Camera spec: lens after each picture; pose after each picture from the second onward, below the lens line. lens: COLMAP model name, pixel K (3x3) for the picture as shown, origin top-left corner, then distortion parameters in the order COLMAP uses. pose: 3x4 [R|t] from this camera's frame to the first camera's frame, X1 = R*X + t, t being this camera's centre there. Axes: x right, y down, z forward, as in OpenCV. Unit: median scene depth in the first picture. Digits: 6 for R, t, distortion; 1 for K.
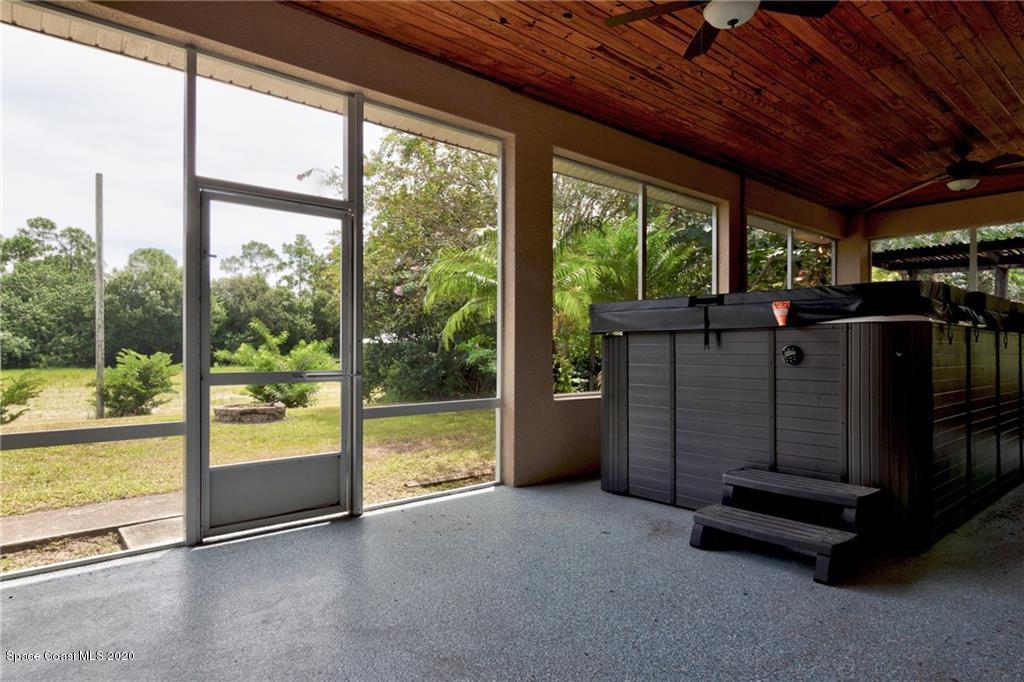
lens RADIAL K [[580.7, 0, 508.6], [0, 580.7, 342.9], [0, 0, 1]] dist [-0.004064, -0.000844]
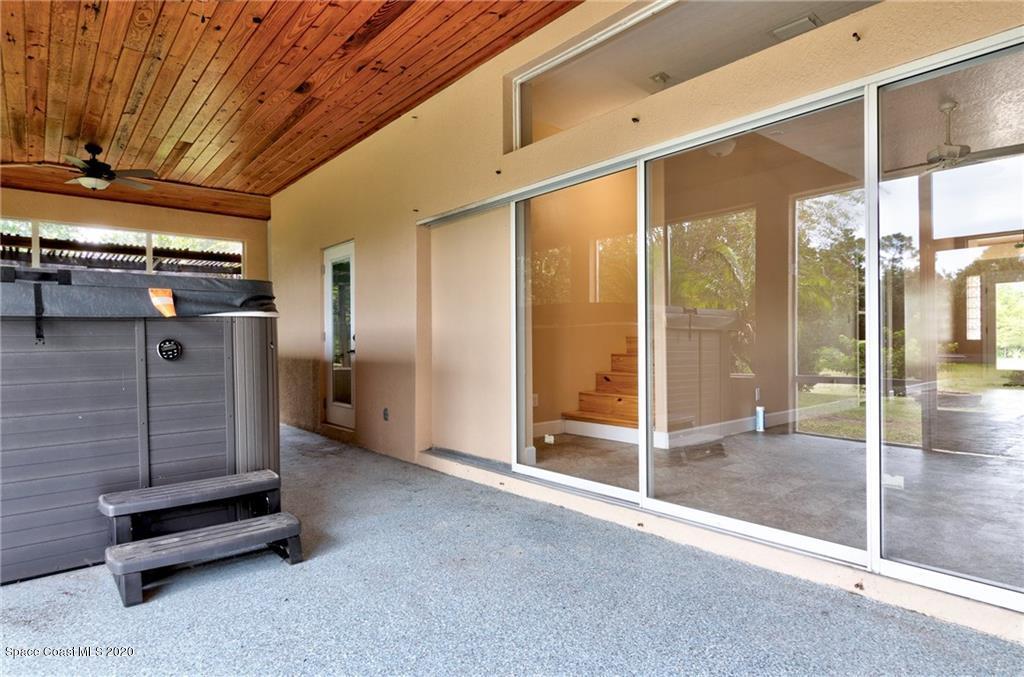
lens RADIAL K [[580.7, 0, 509.2], [0, 580.7, 342.8], [0, 0, 1]] dist [-0.004064, -0.000844]
pose [[0.013518, -0.003856, 0.999901, -0.425535], [0.003510, 0.999987, 0.003809, 0.009060], [-0.999902, 0.003458, 0.013532, 0.498566]]
